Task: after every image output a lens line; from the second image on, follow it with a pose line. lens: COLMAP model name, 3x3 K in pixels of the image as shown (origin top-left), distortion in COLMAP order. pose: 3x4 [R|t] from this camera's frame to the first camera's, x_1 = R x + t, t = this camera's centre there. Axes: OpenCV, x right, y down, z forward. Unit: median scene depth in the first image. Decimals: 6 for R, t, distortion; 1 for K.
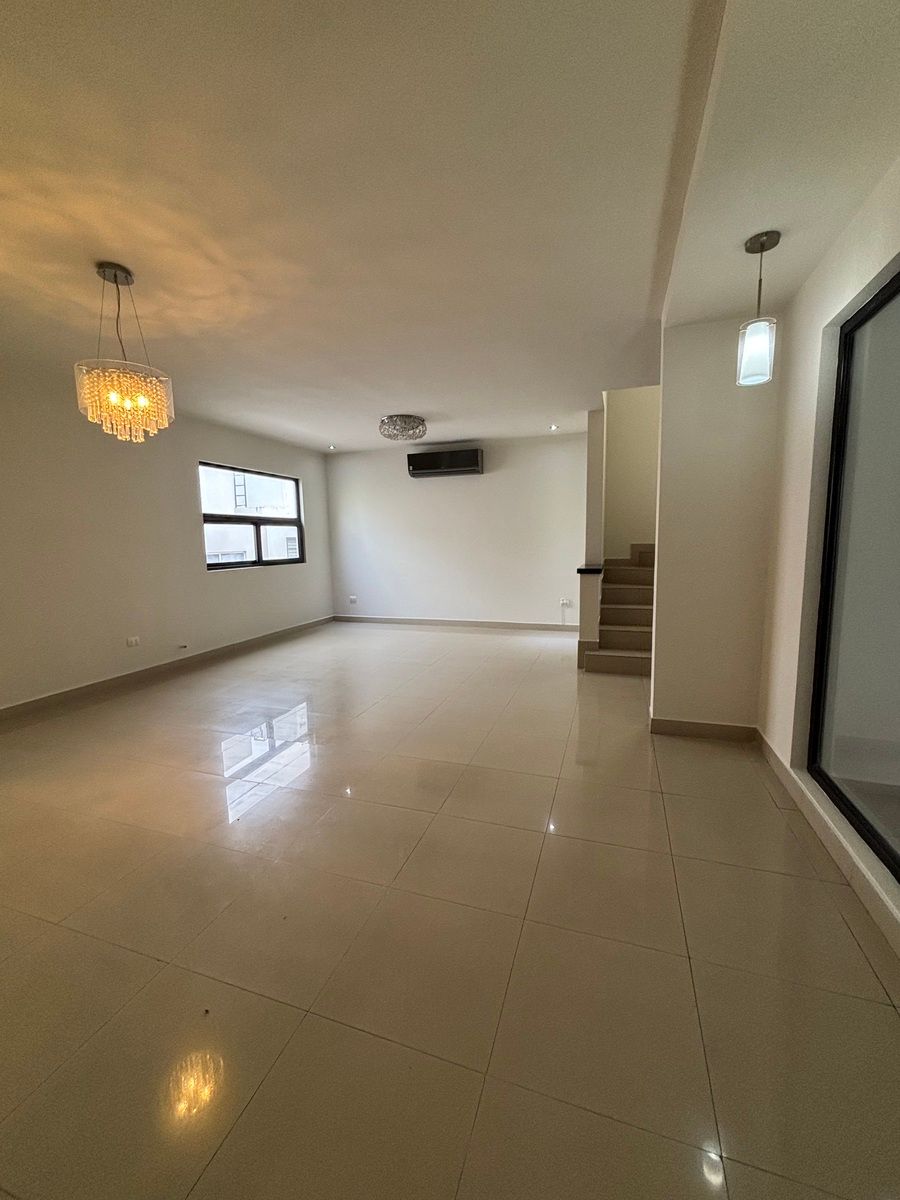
lens RADIAL K [[484.2, 0, 450.0], [0, 484.2, 600.0], [0, 0, 1]] dist [0.013618, -0.000489]
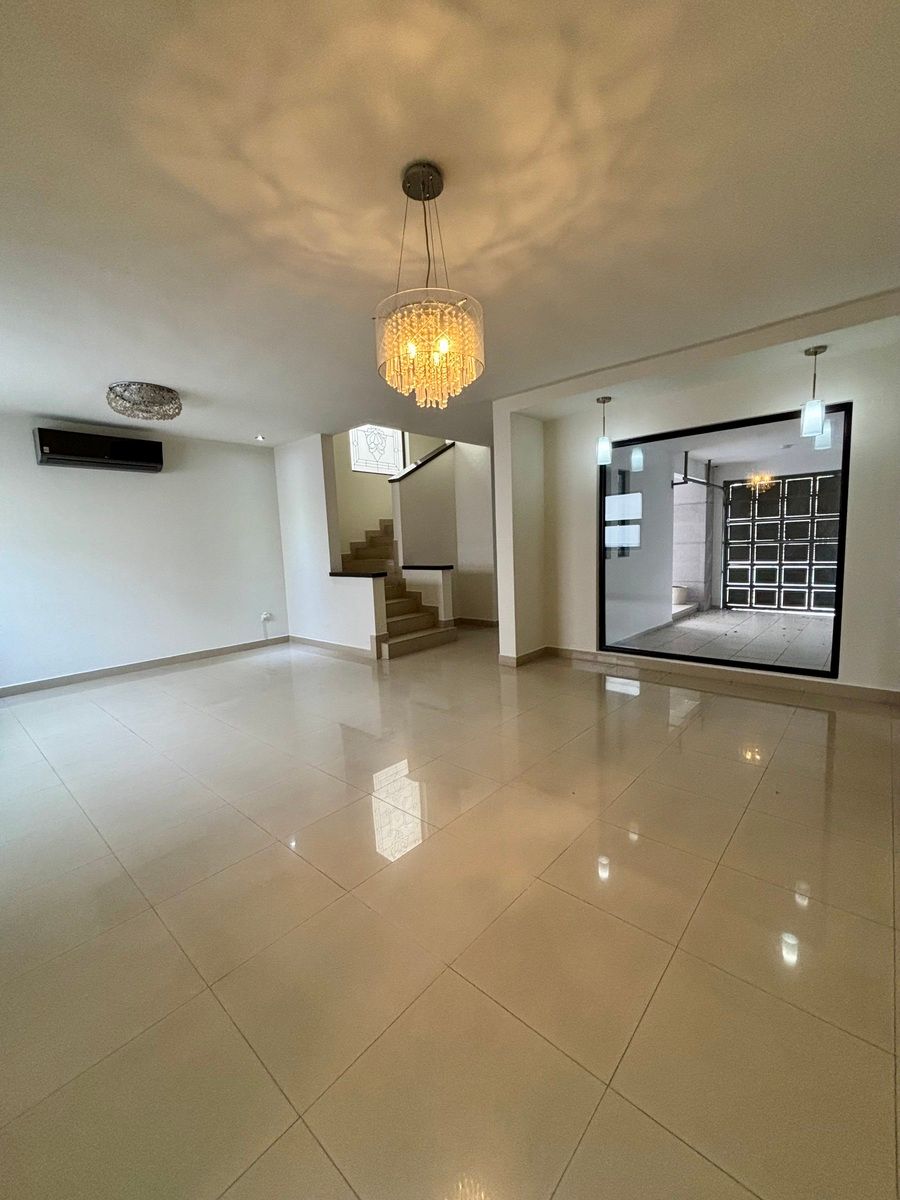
lens RADIAL K [[484.2, 0, 450.0], [0, 484.2, 600.0], [0, 0, 1]] dist [0.013618, -0.000489]
pose [[0.380007, -0.108766, 0.918566, -1.070398], [0.148750, 0.987323, 0.055371, -0.055066], [-0.912945, 0.115595, 0.391369, 0.561161]]
